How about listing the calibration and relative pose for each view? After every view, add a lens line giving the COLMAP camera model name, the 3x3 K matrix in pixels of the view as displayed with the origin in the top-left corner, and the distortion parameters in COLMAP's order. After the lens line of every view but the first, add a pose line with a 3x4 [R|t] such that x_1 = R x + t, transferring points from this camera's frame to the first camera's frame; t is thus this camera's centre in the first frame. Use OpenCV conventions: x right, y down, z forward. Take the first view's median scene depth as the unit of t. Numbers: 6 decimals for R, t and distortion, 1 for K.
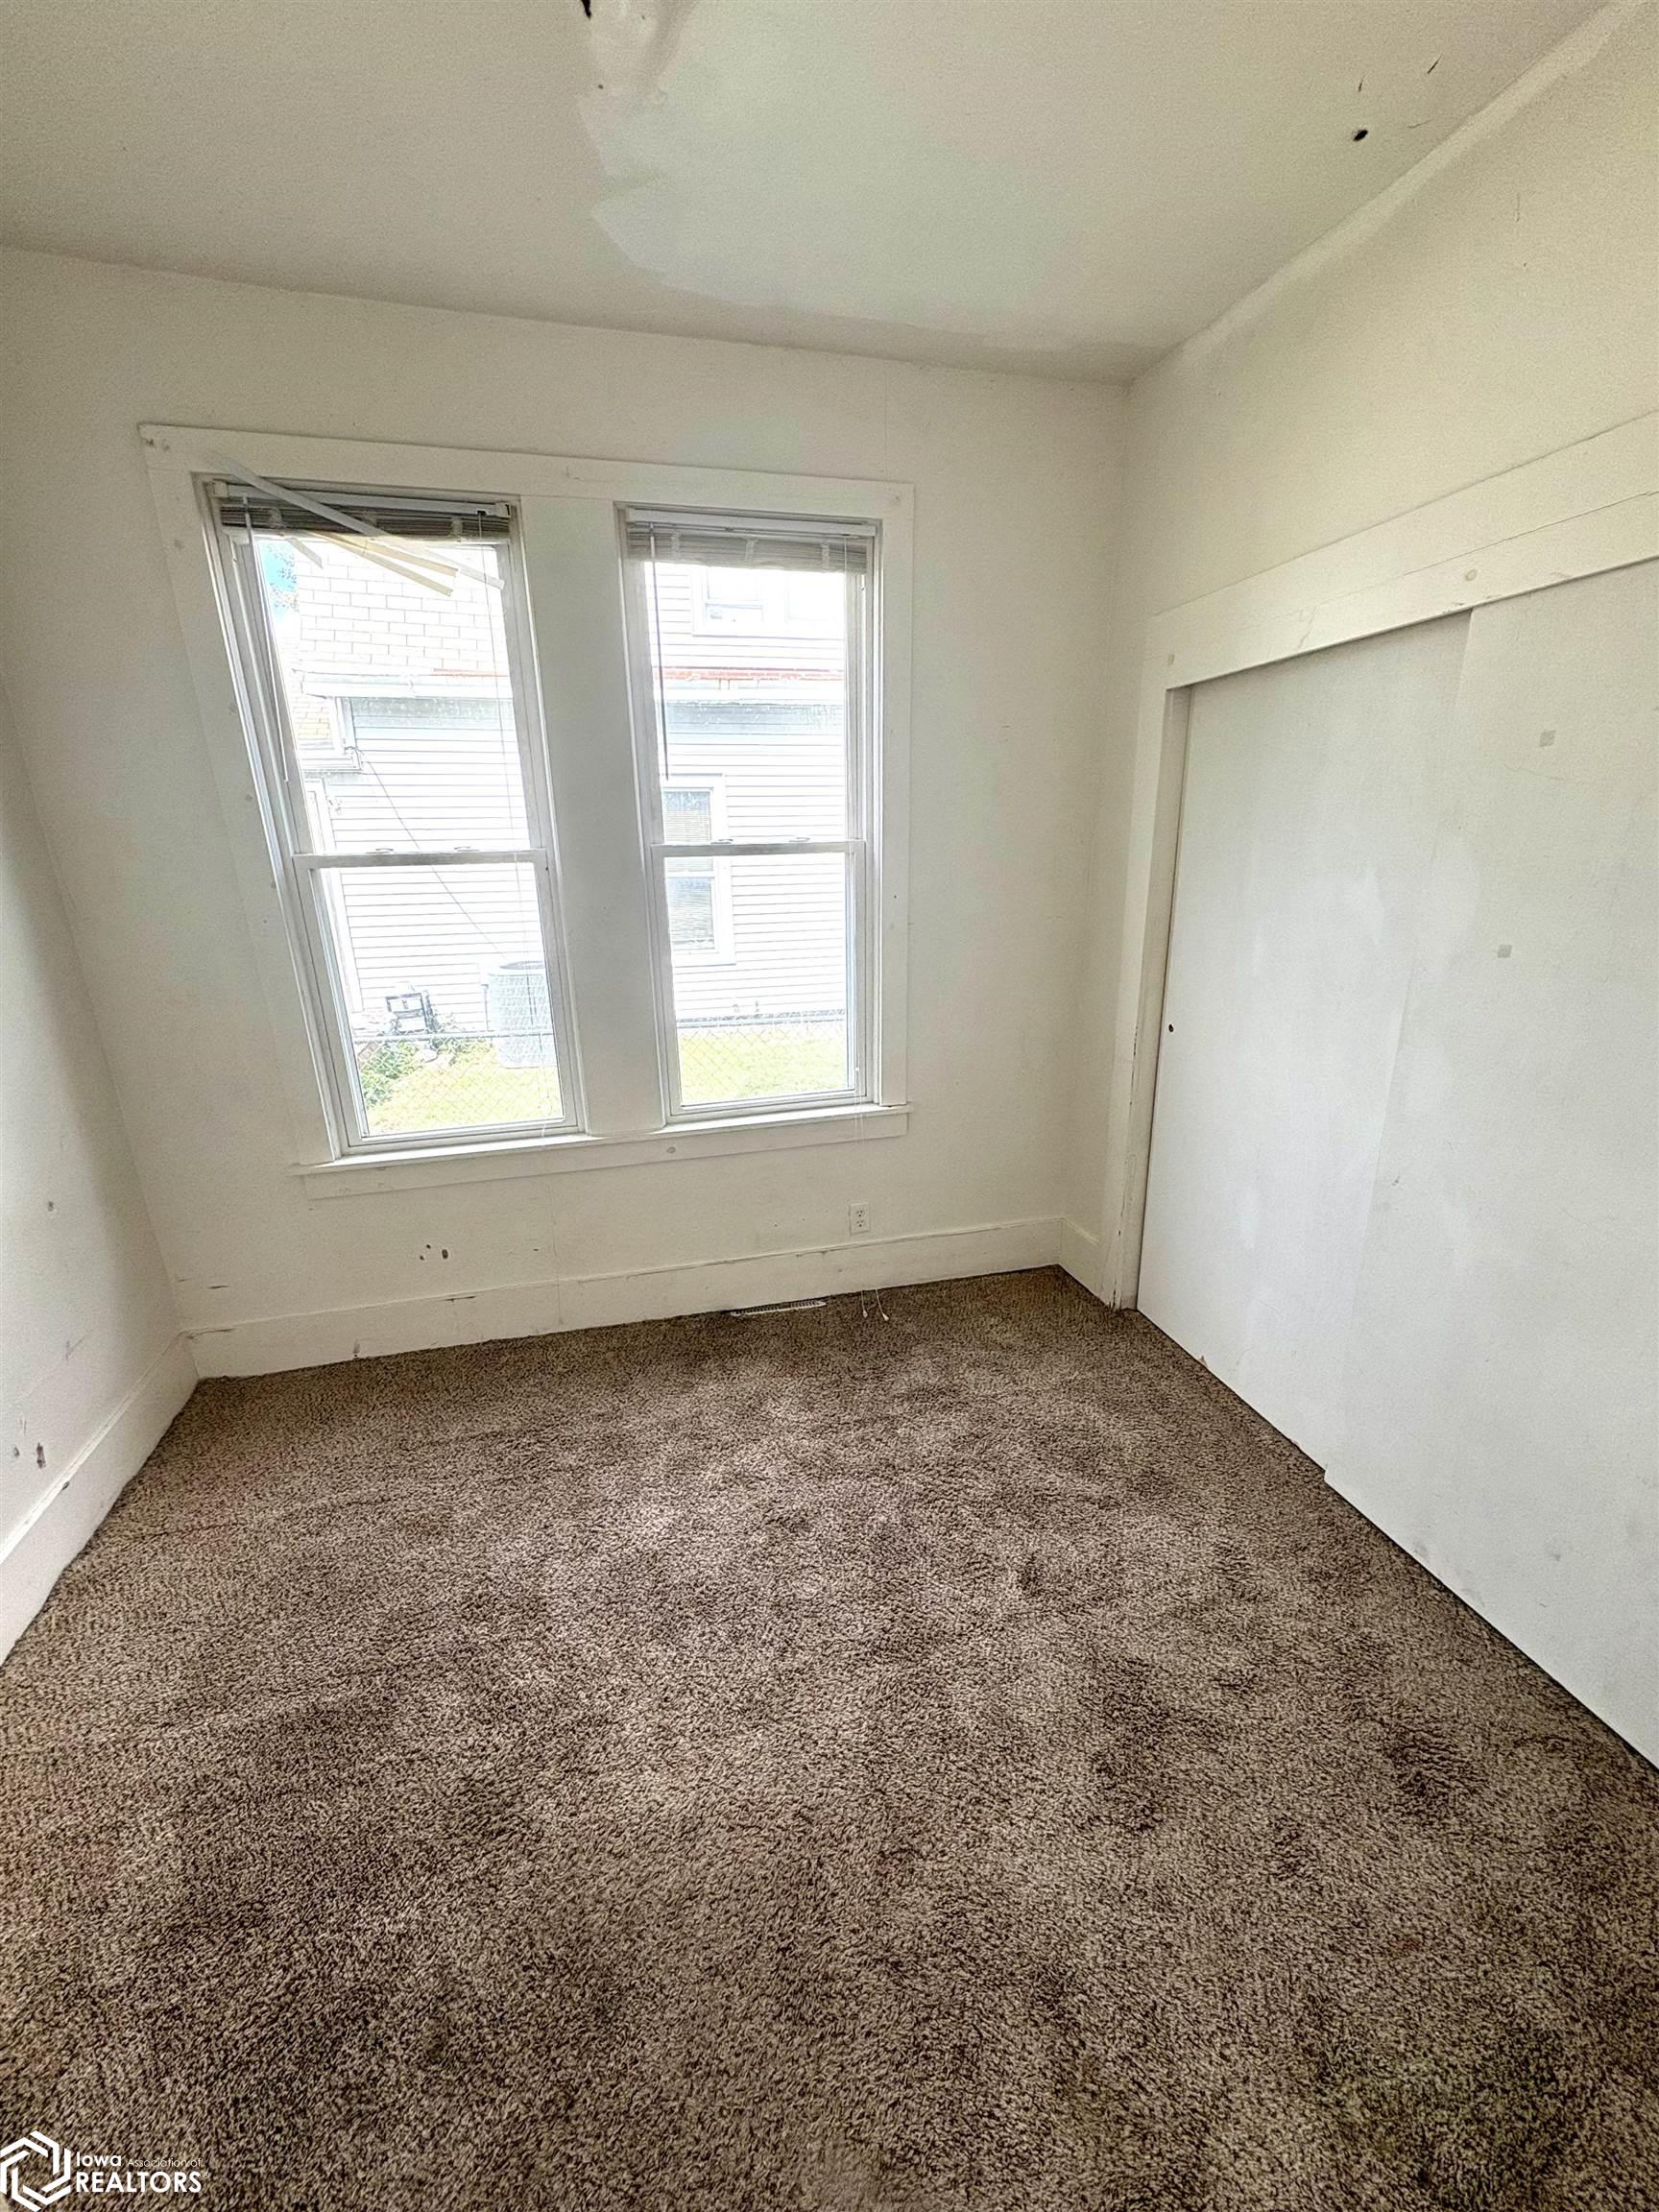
lens RADIAL K [[888.3, 0, 826.9], [0, 888.3, 1102.7], [0, 0, 1]] dist [0.000758, 0.000462]
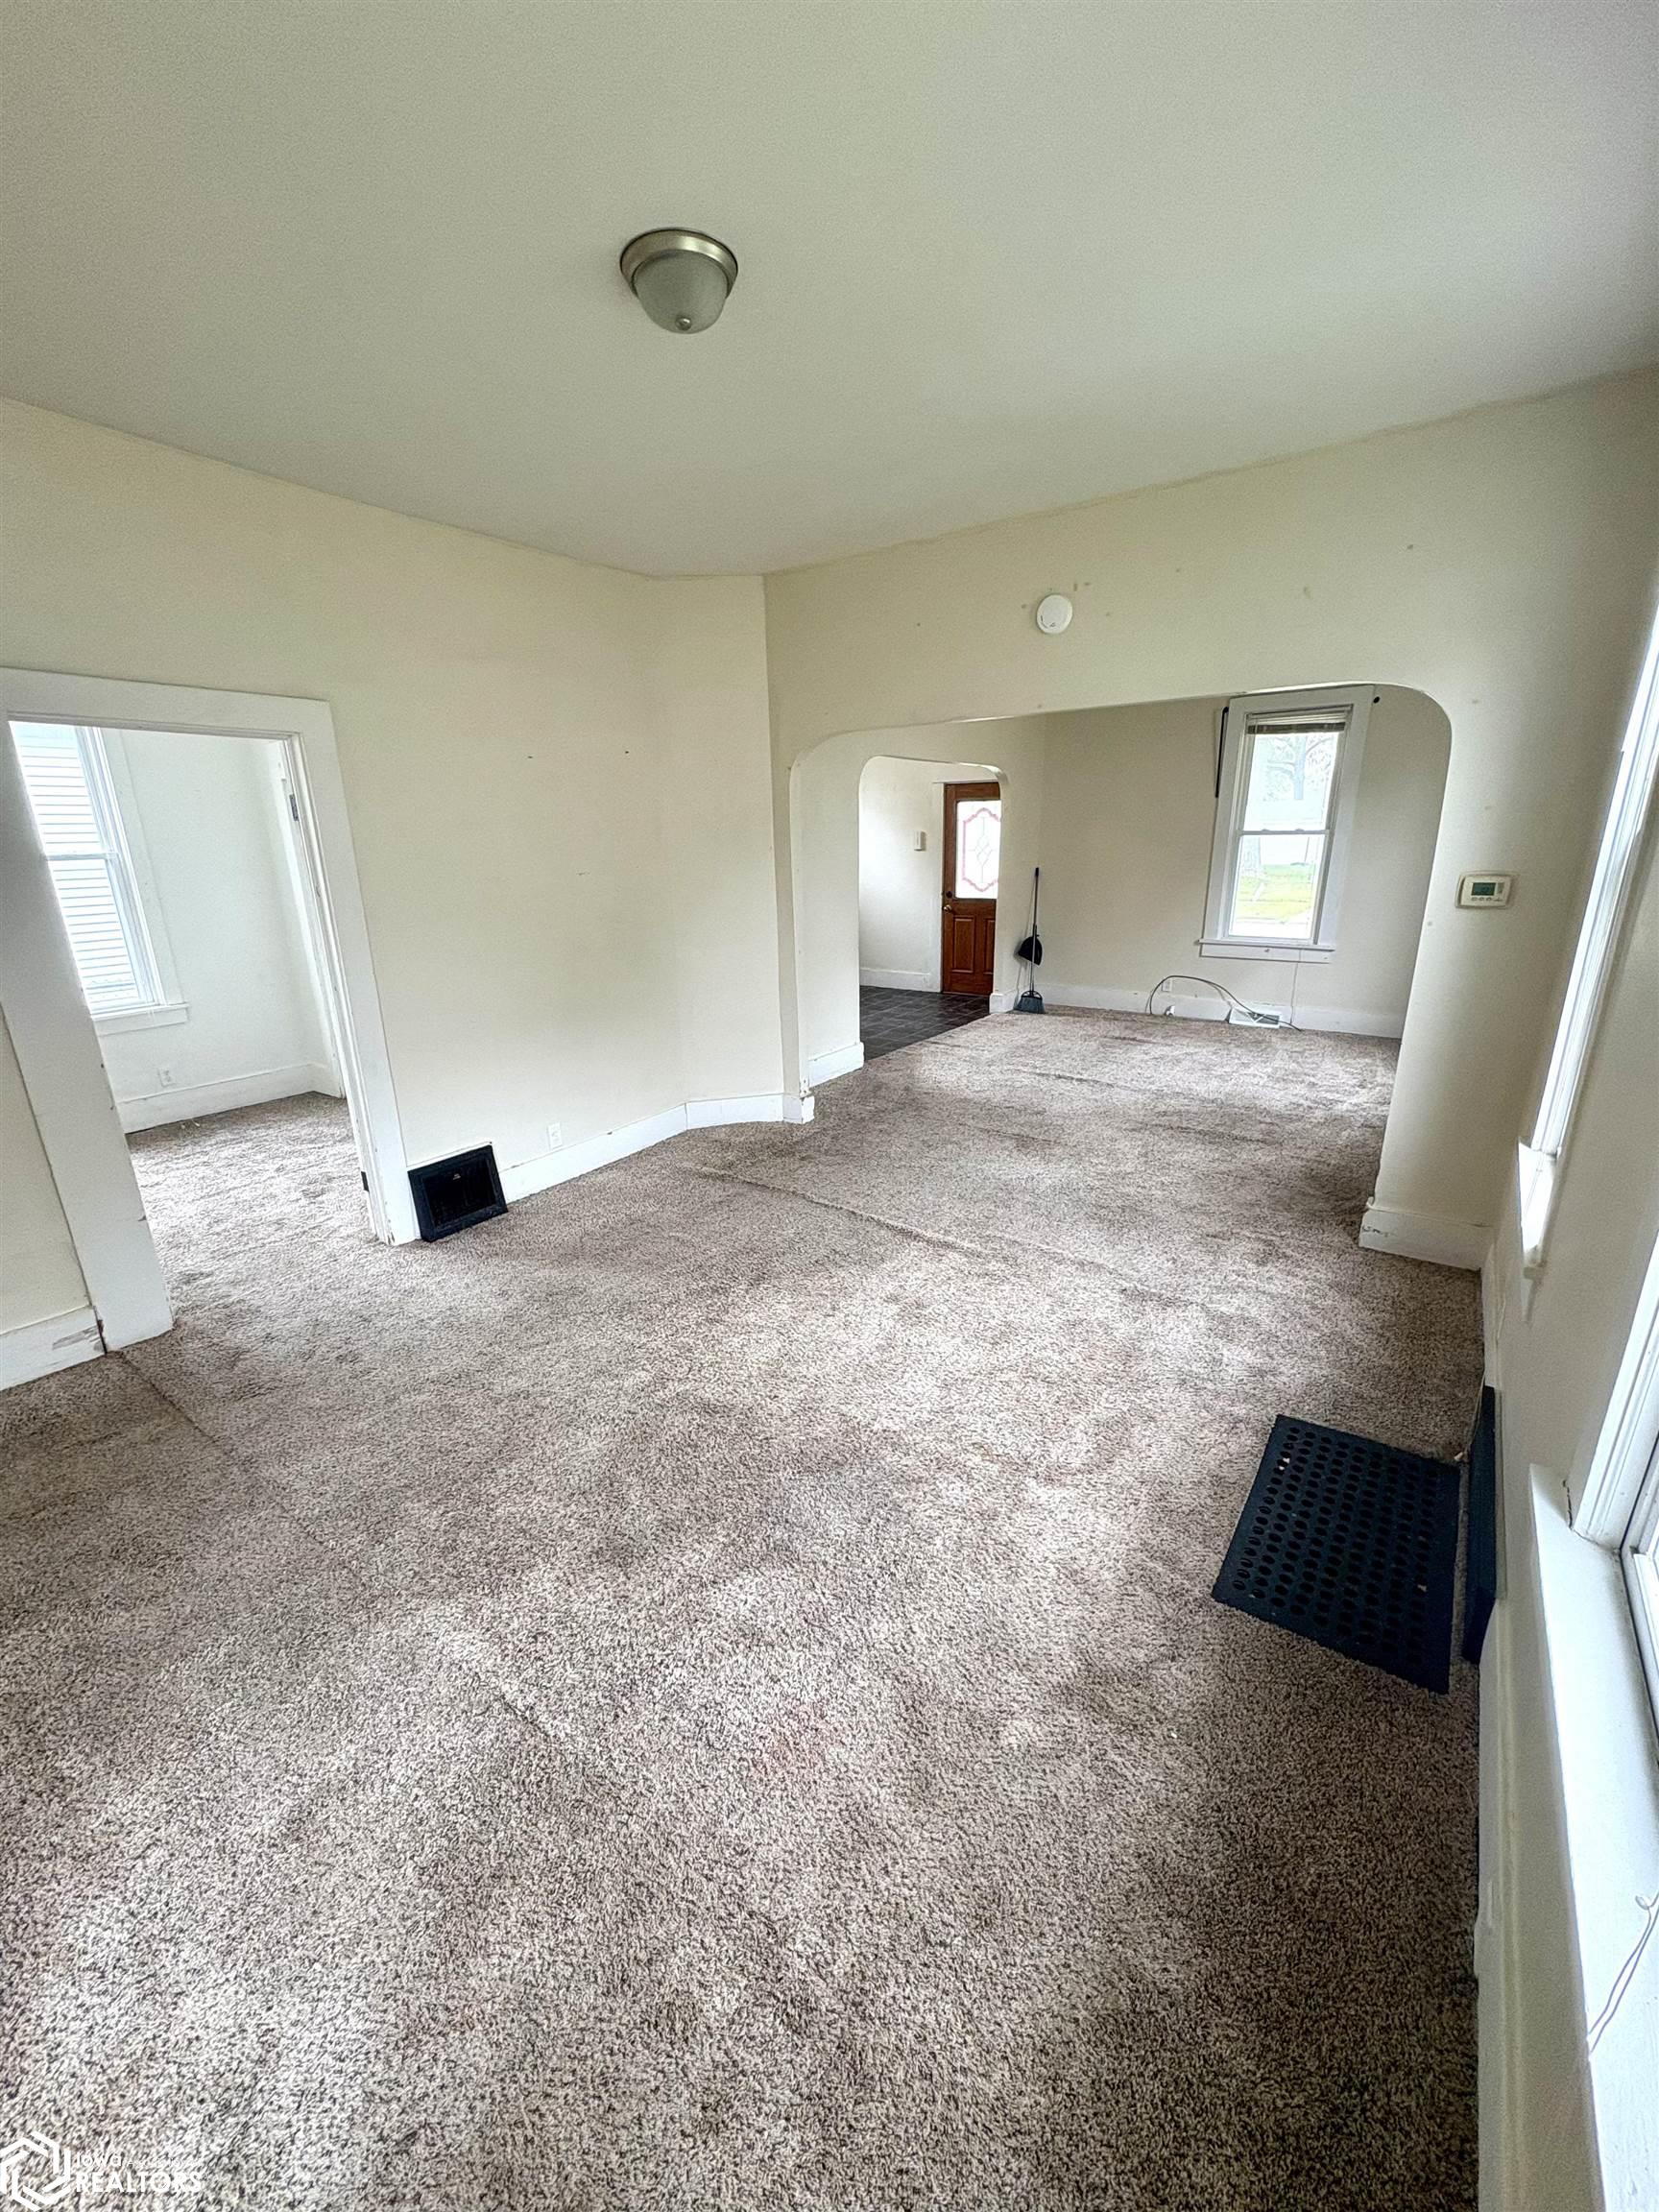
lens RADIAL K [[880.2, 0, 821.8], [0, 880.2, 1114.8], [0, 0, 1]] dist [-0.002476, 0.000192]
pose [[0.772083, -0.181291, 0.609116, -0.048886], [0.178874, 0.981693, 0.065450, 0.429100], [-0.609830, 0.058423, 0.790376, -1.477897]]
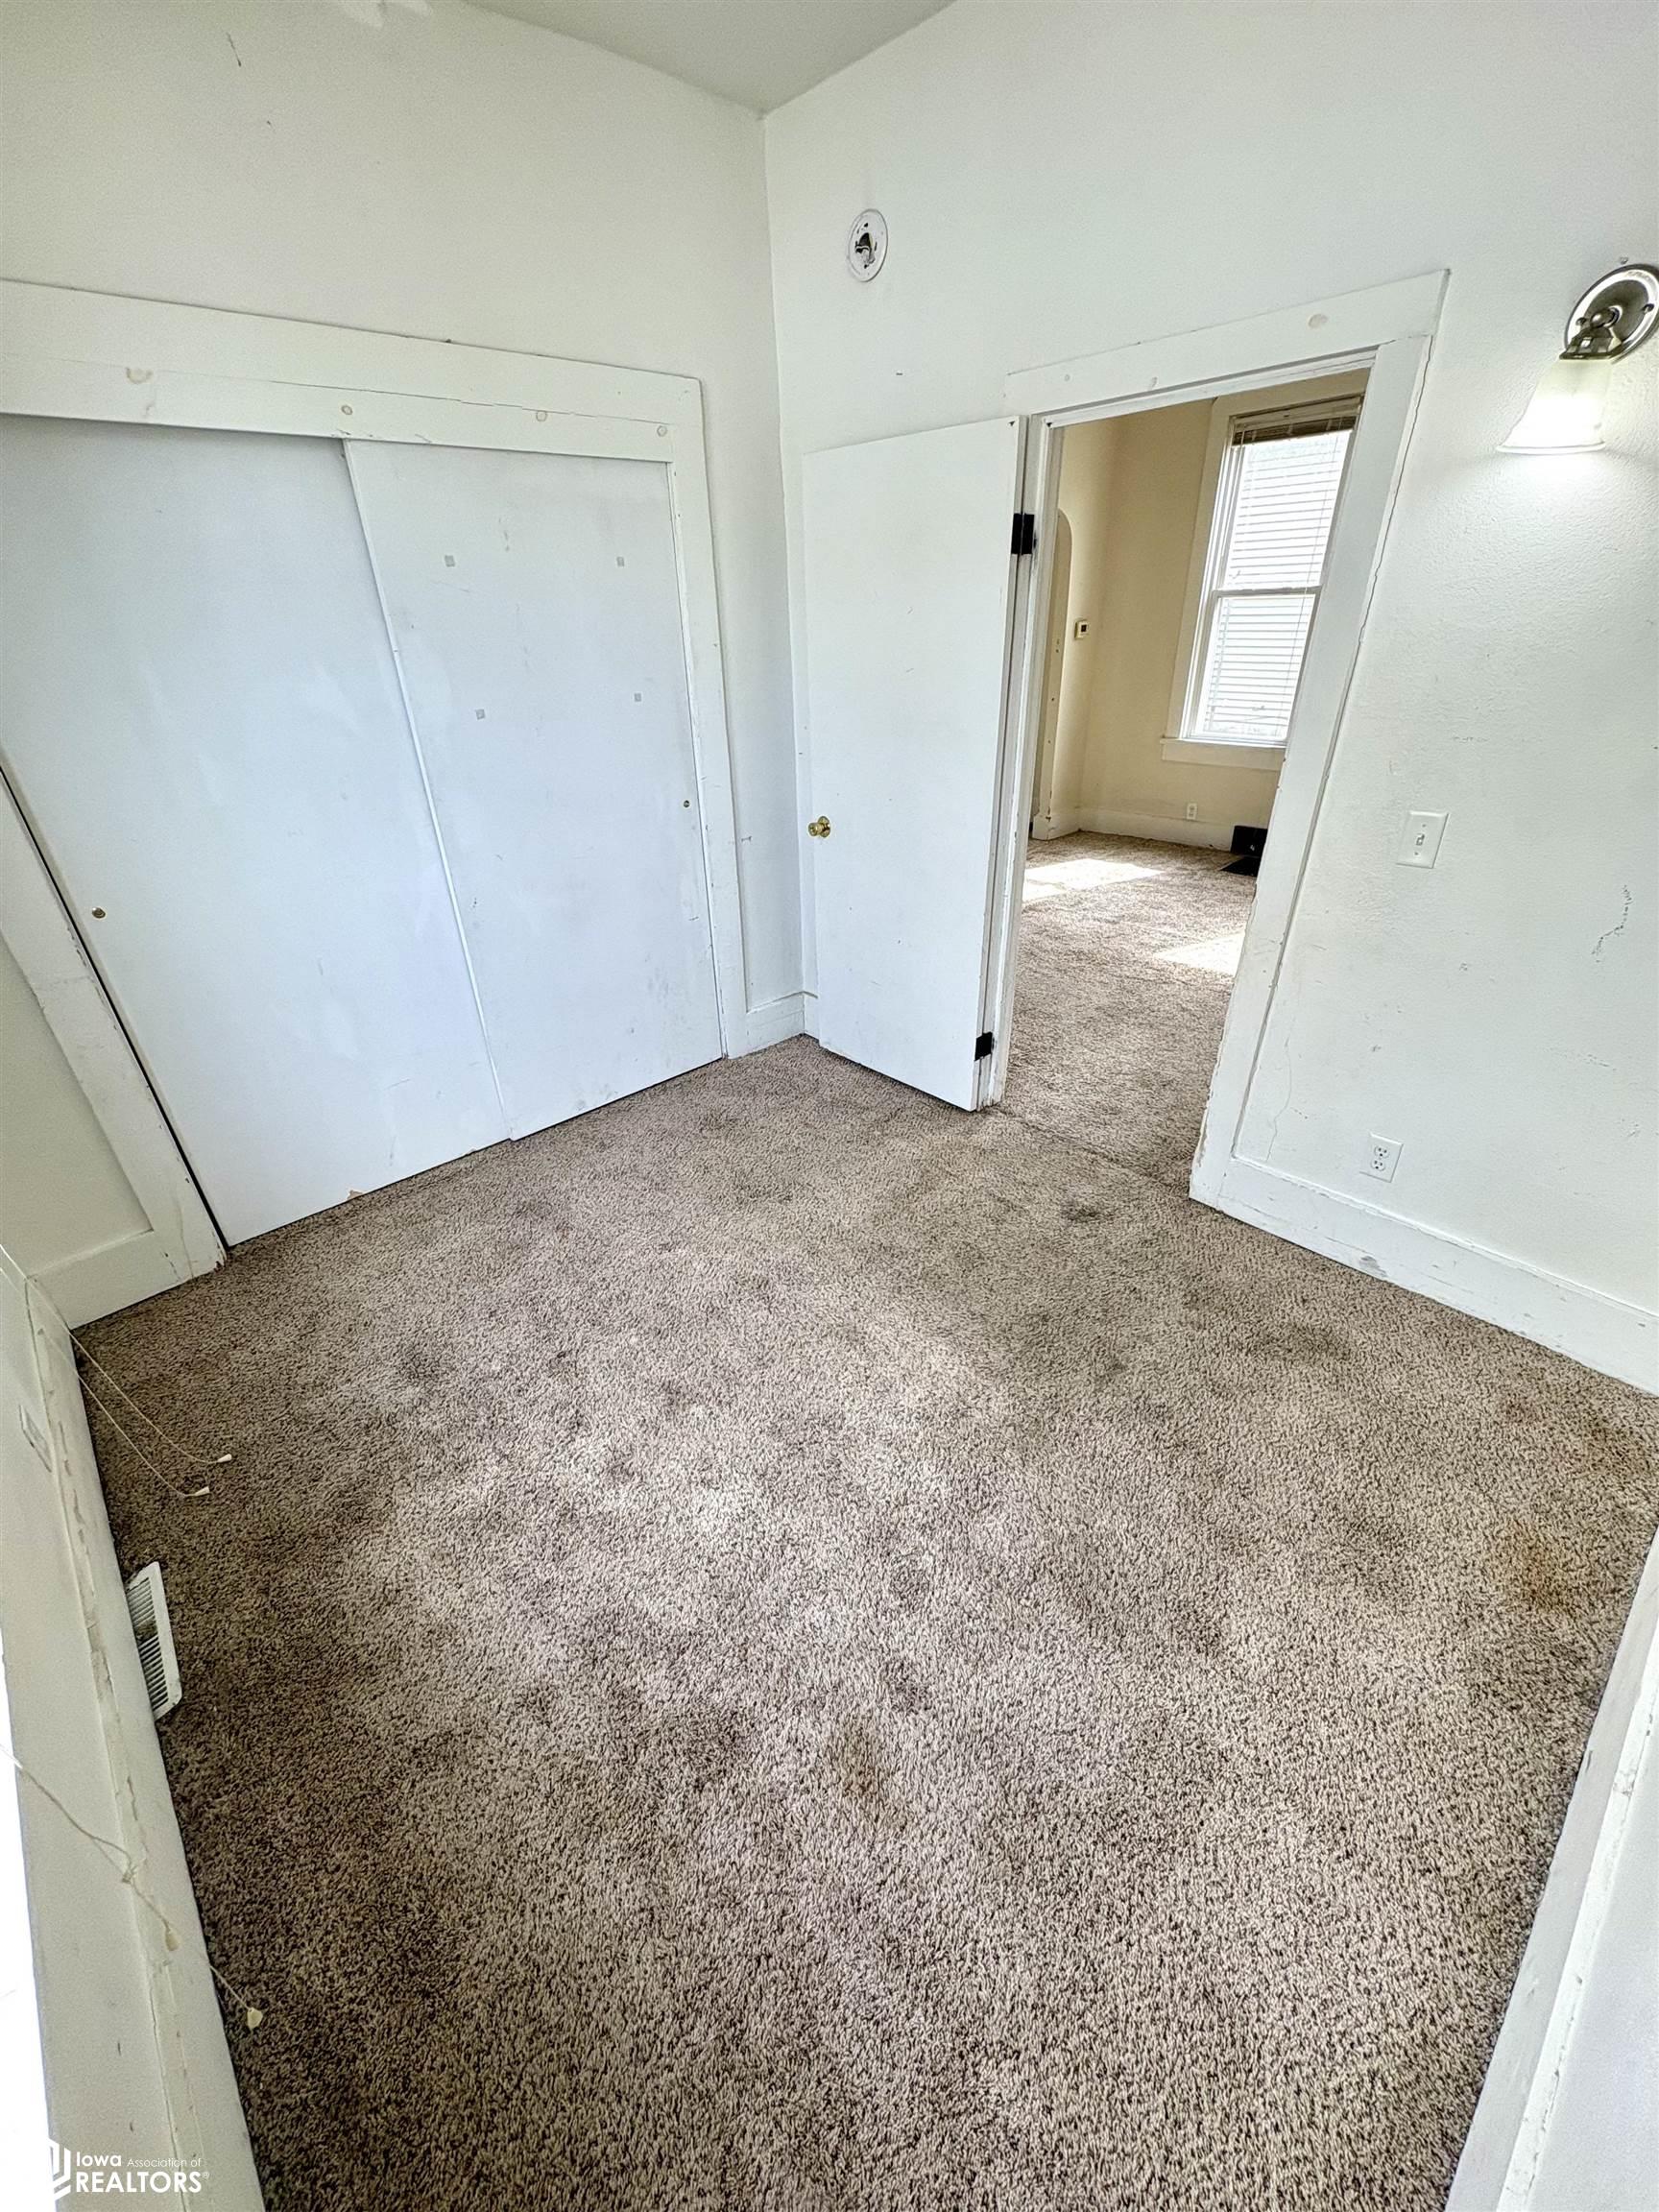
lens RADIAL K [[880.2, 0, 821.8], [0, 880.2, 1114.8], [0, 0, 1]] dist [-0.002476, 0.000192]
pose [[-0.470656, -0.407100, 0.782785, -0.693943], [0.292154, 0.765239, 0.573634, -0.242764], [-0.832544, 0.498678, -0.241228, 0.876598]]
